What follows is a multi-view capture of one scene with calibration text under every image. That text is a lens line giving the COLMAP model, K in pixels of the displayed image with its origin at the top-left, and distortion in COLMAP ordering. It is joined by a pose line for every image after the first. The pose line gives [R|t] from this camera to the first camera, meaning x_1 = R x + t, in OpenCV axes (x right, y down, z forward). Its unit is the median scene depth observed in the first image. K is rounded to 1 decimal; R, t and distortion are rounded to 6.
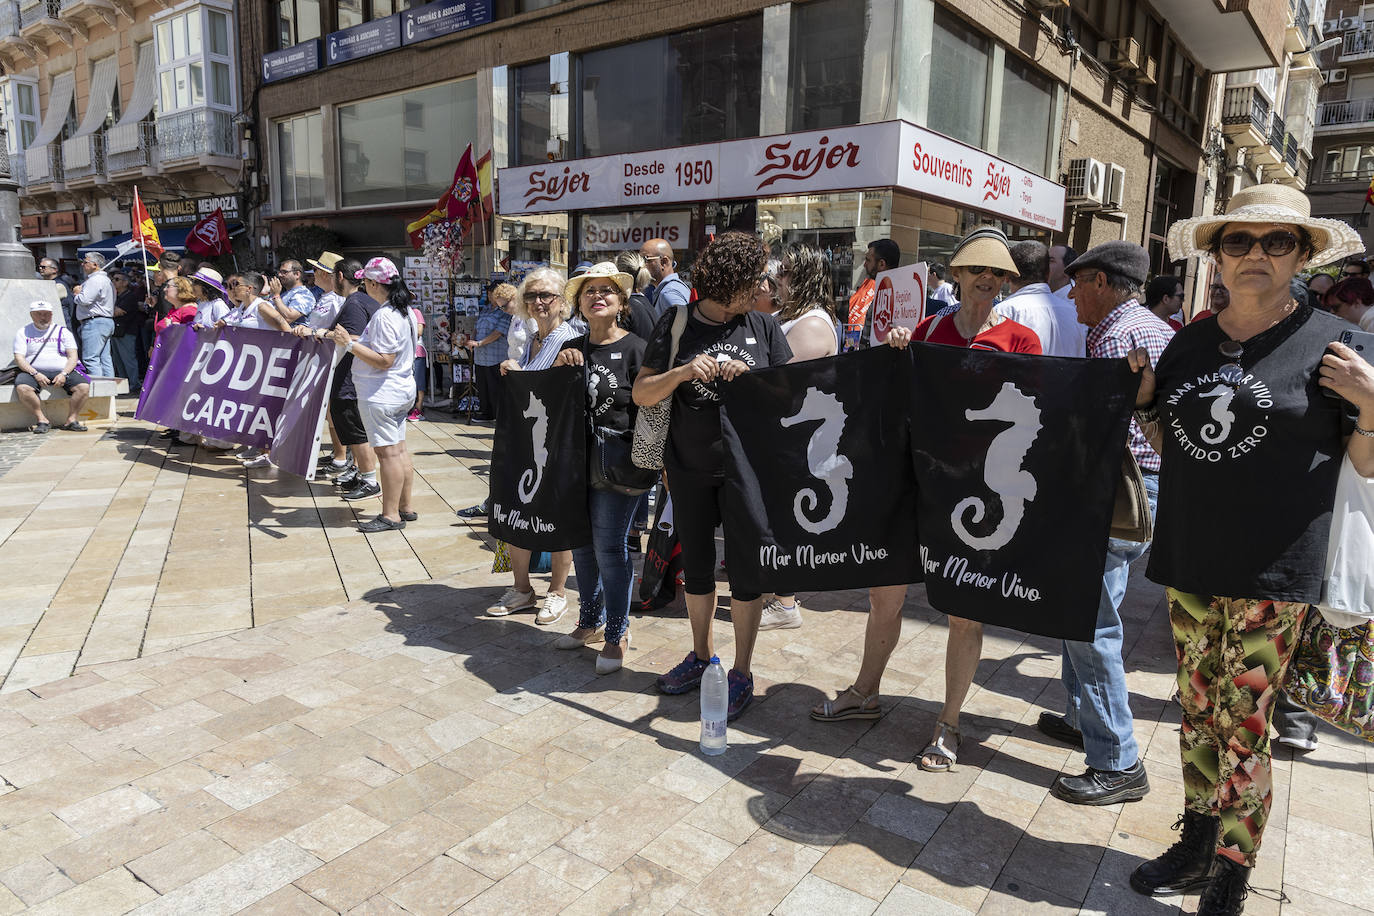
lens RADIAL K [[911.7, 0, 690.5], [0, 911.7, 451.3], [0, 0, 1]] dist [0.004974, 0.002146]
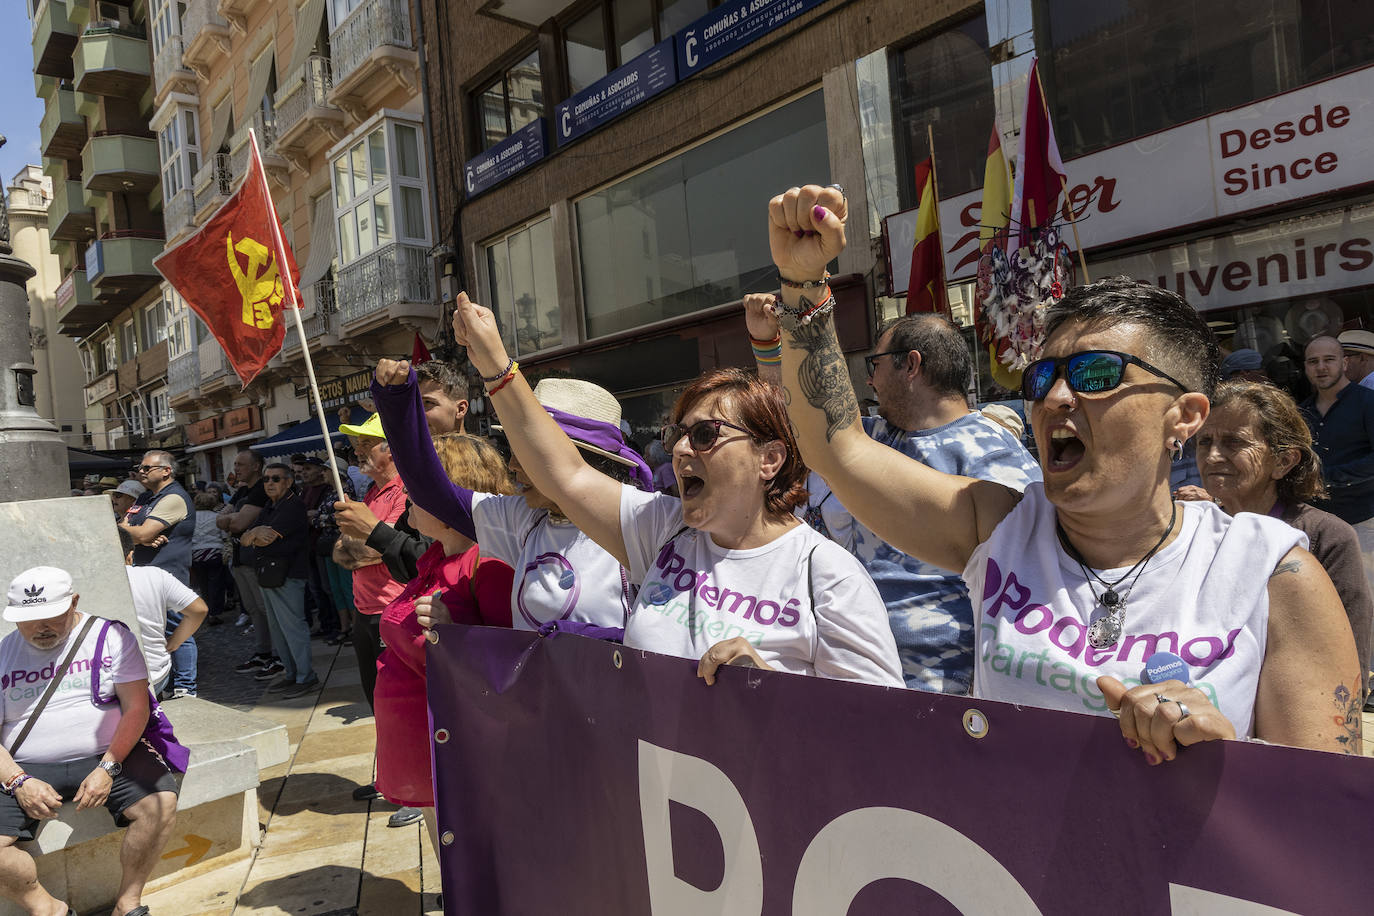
lens RADIAL K [[911.7, 0, 690.5], [0, 911.7, 451.3], [0, 0, 1]] dist [0.004974, 0.002146]
pose [[0.982433, -0.110861, -0.150115, -0.190006], [0.085537, 0.982452, -0.165746, -0.057626], [0.165855, 0.149994, 0.974676, 0.319105]]
